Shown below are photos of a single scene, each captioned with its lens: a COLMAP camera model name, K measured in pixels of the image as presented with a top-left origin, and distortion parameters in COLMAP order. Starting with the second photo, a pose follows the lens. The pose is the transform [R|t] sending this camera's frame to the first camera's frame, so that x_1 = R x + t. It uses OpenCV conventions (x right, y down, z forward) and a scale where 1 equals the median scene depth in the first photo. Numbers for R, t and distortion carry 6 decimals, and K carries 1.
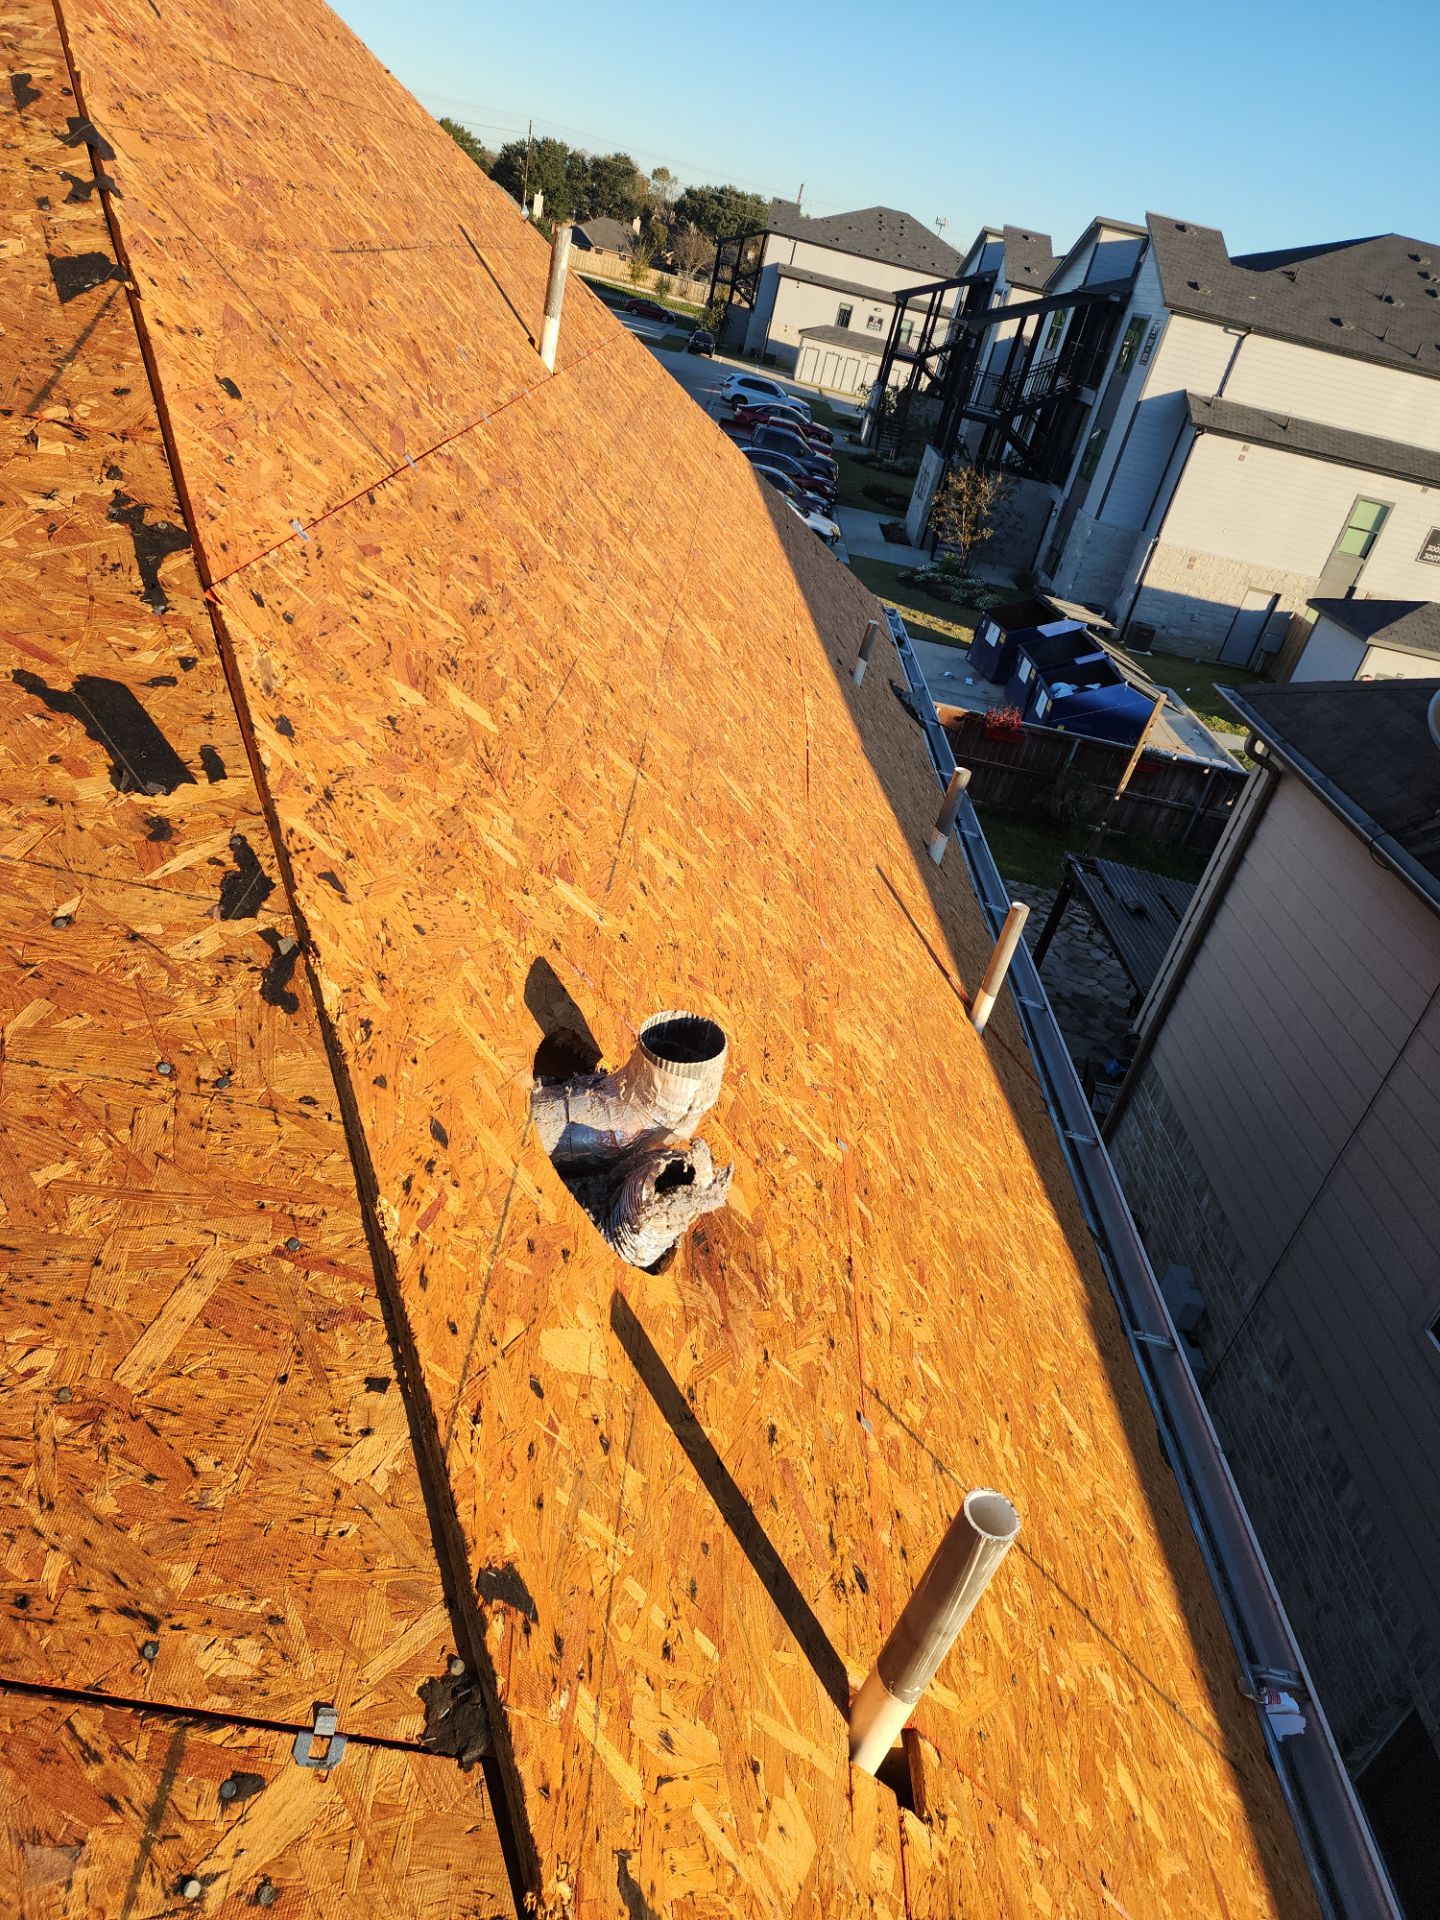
lens RADIAL K [[1252.2, 0, 726.6], [0, 1252.2, 952.5], [0, 0, 1]] dist [0.075850, -0.062350]
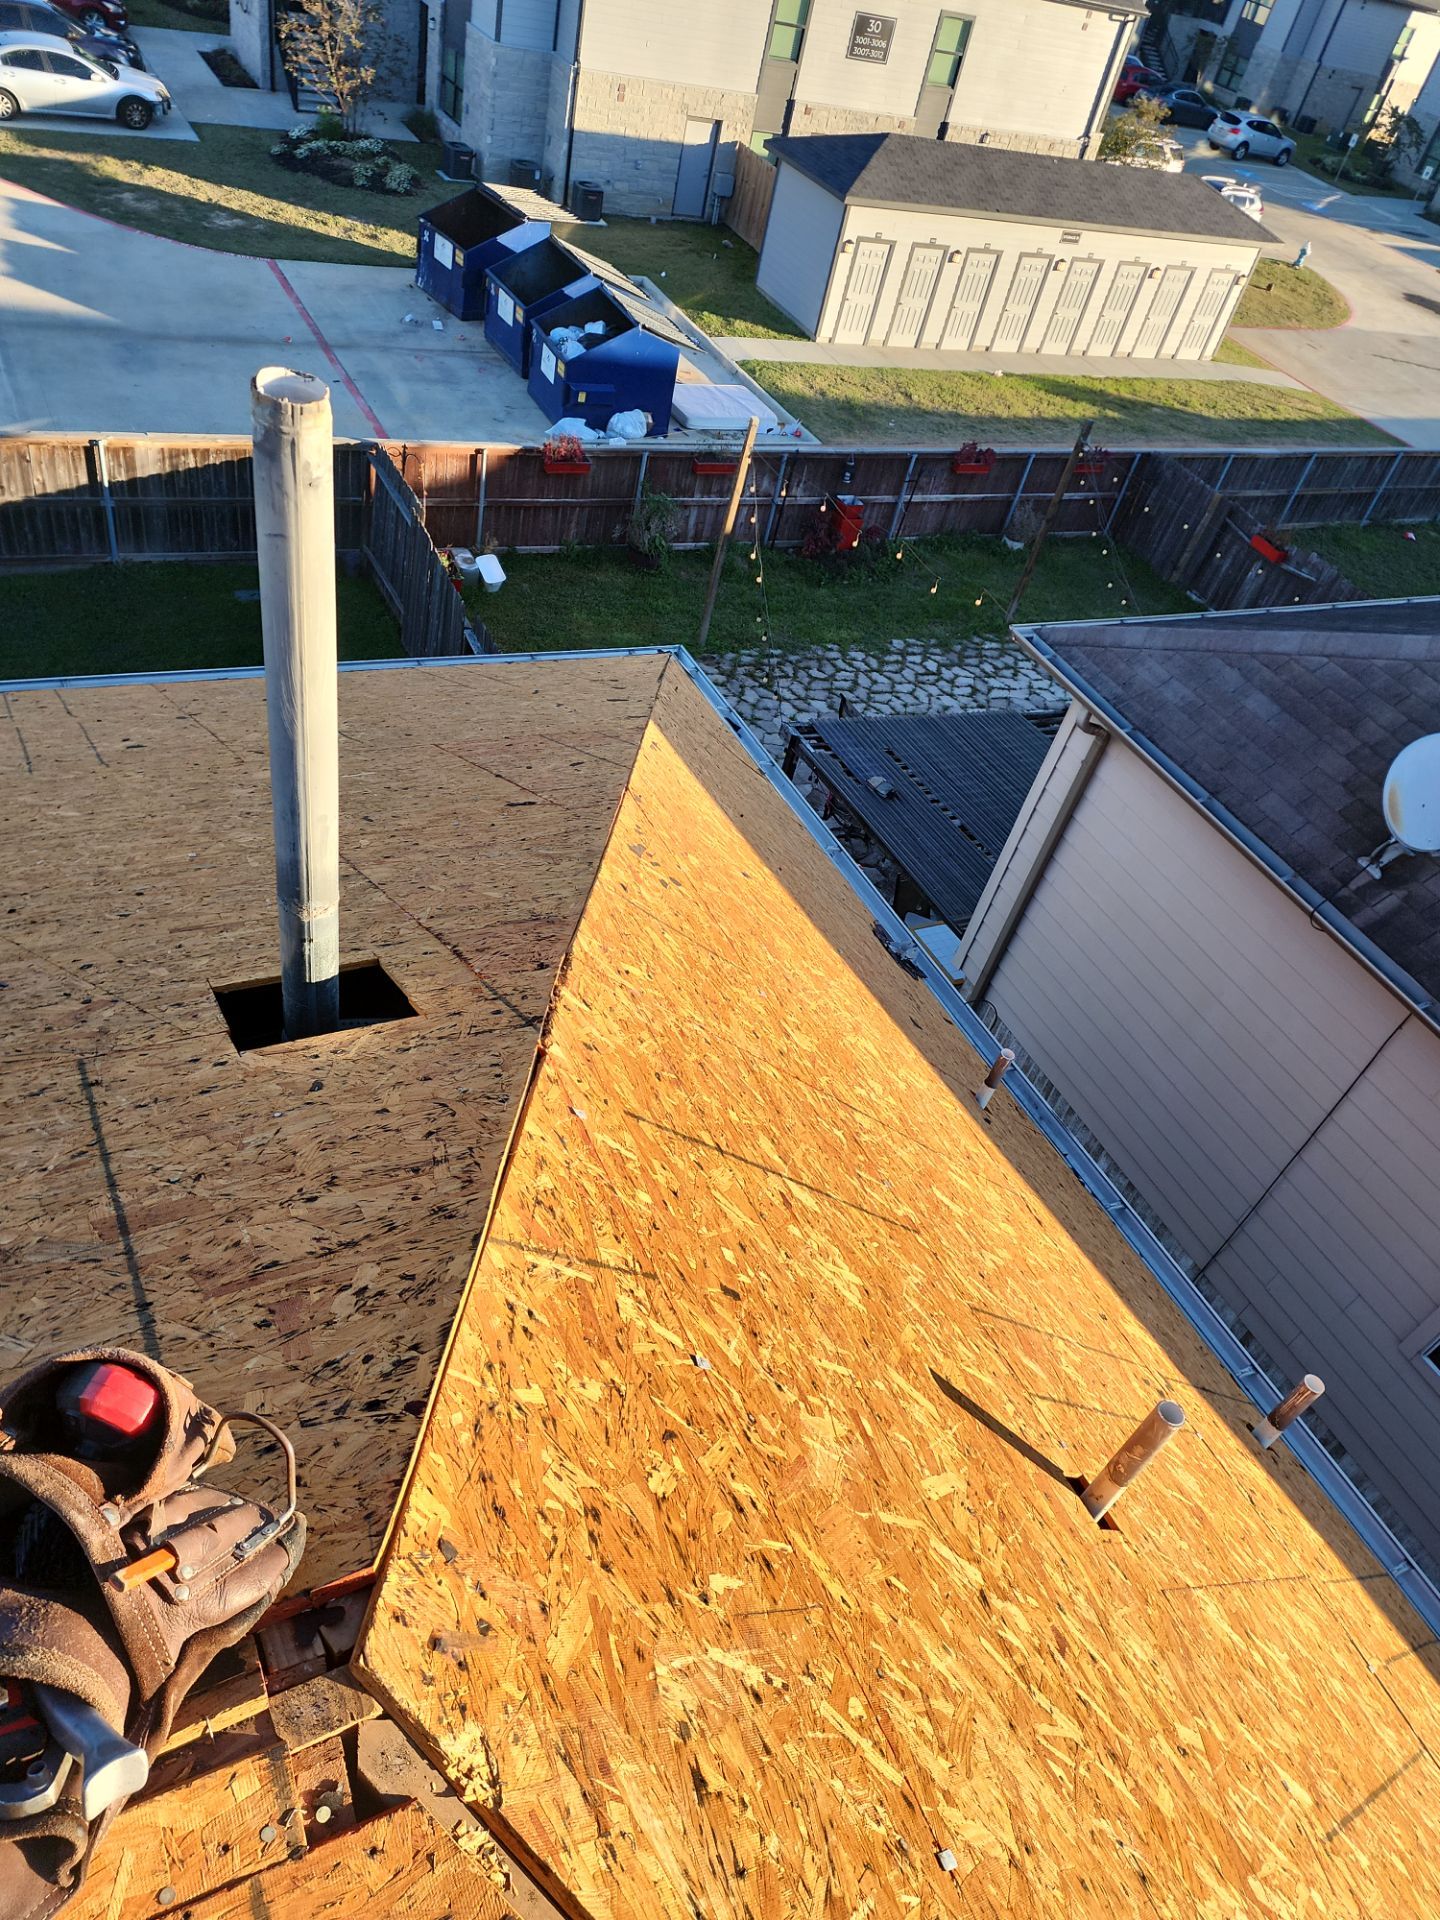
lens RADIAL K [[1265.1, 0, 716.0], [0, 1265.1, 983.7], [0, 0, 1]] dist [0.070087, -0.055257]
pose [[0.886312, -0.352473, 0.300356, -0.039034], [0.219905, 0.891146, 0.396863, -0.099412], [-0.407544, -0.285695, 0.867344, 0.061668]]
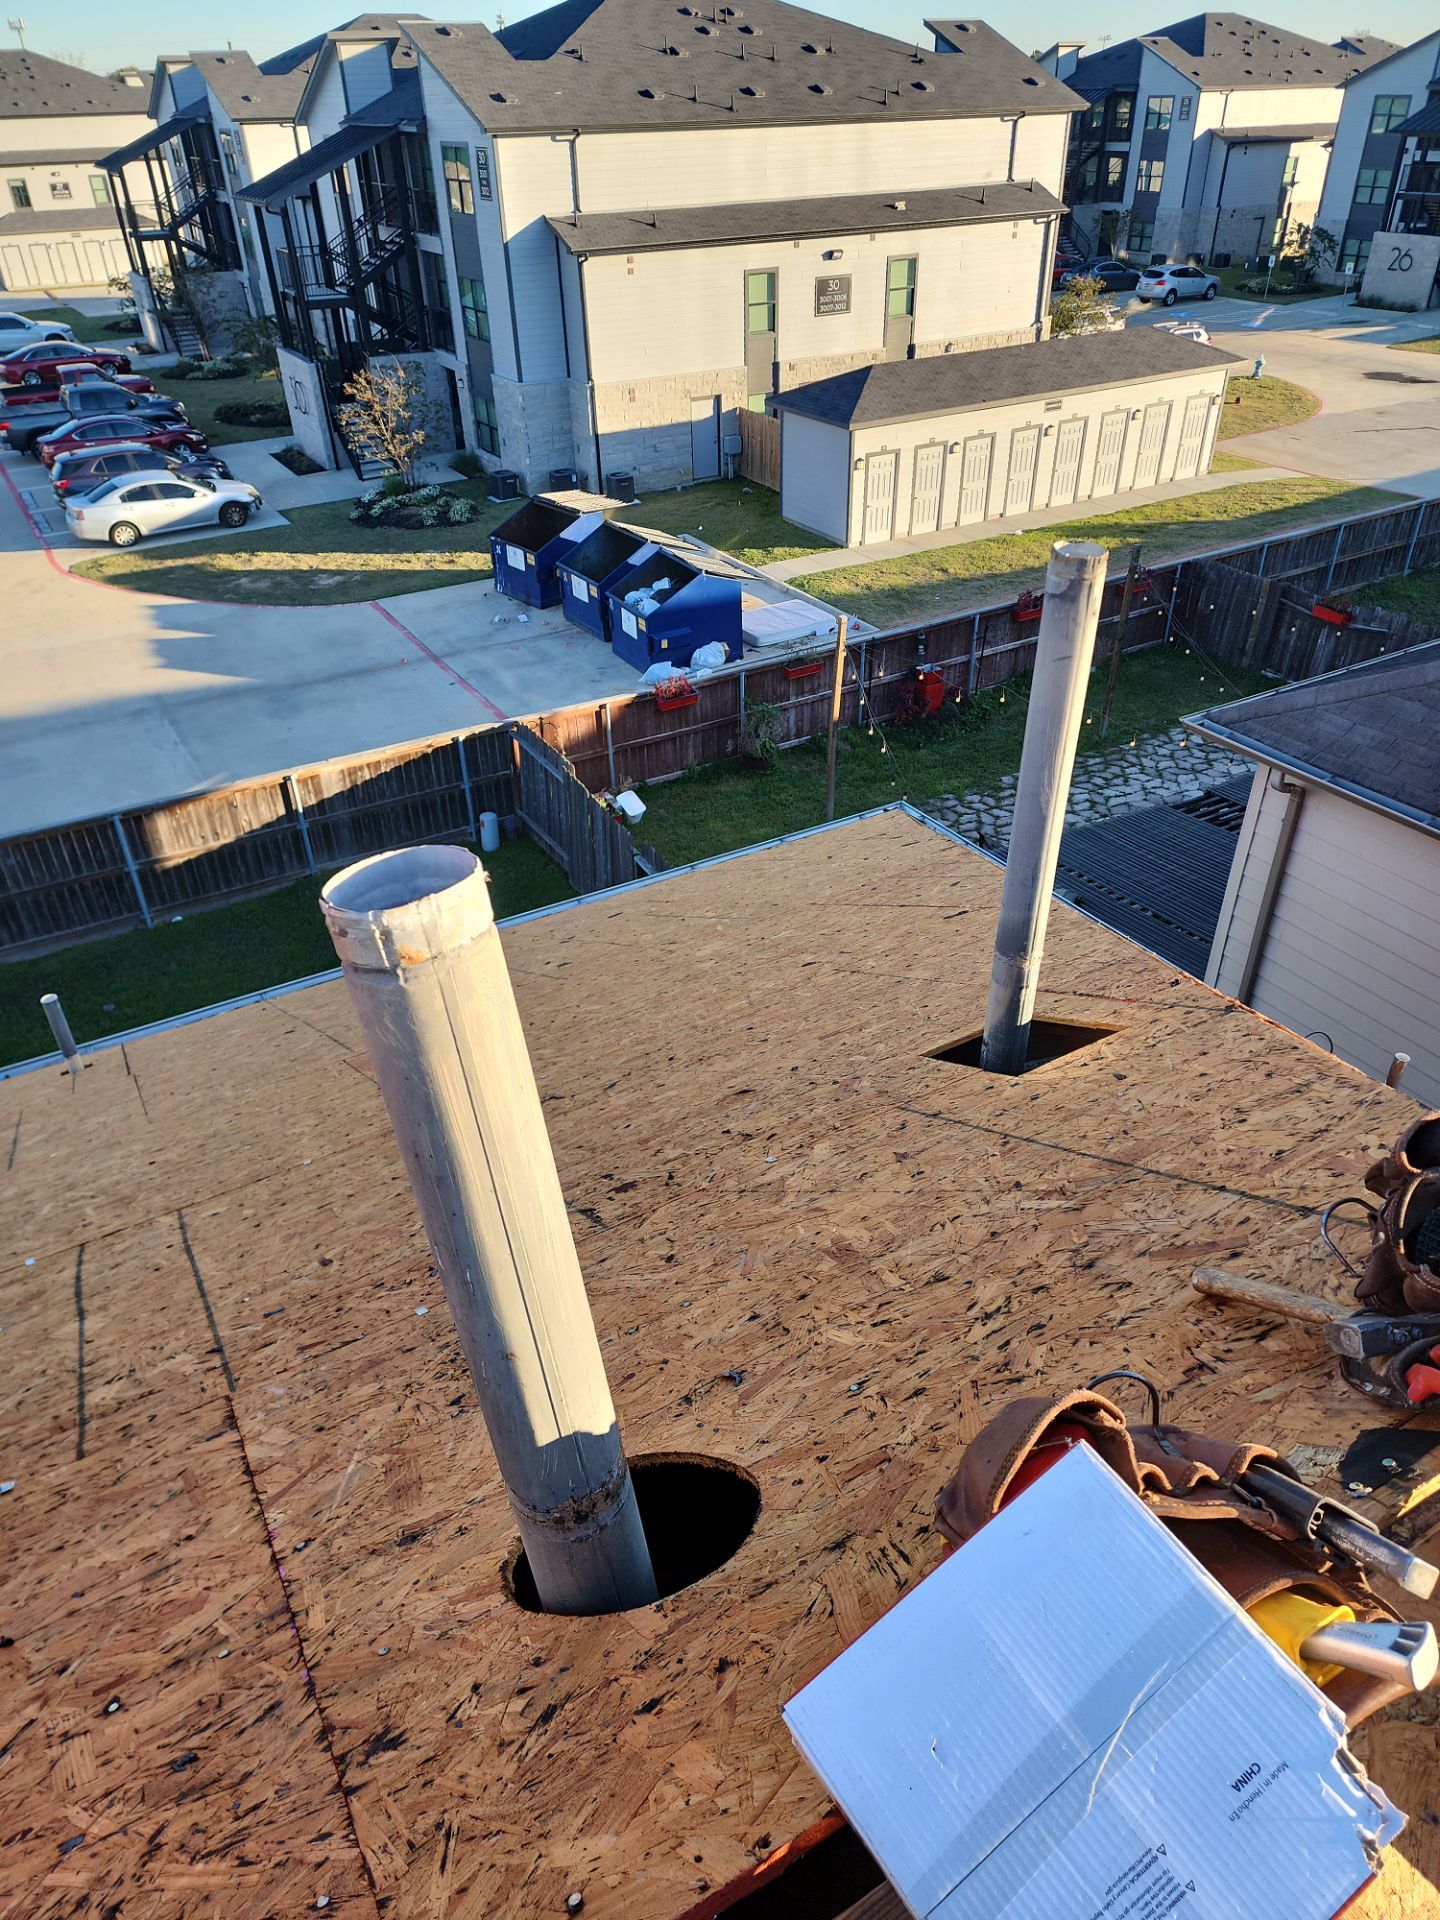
lens RADIAL K [[1235.2, 0, 727.7], [0, 1235.2, 972.6], [0, 0, 1]] dist [0.087686, -0.070330]
pose [[0.816951, -0.494516, 0.296723, -0.068108], [0.441271, 0.867275, 0.230465, -0.105804], [-0.371309, -0.057343, 0.926737, 0.061228]]
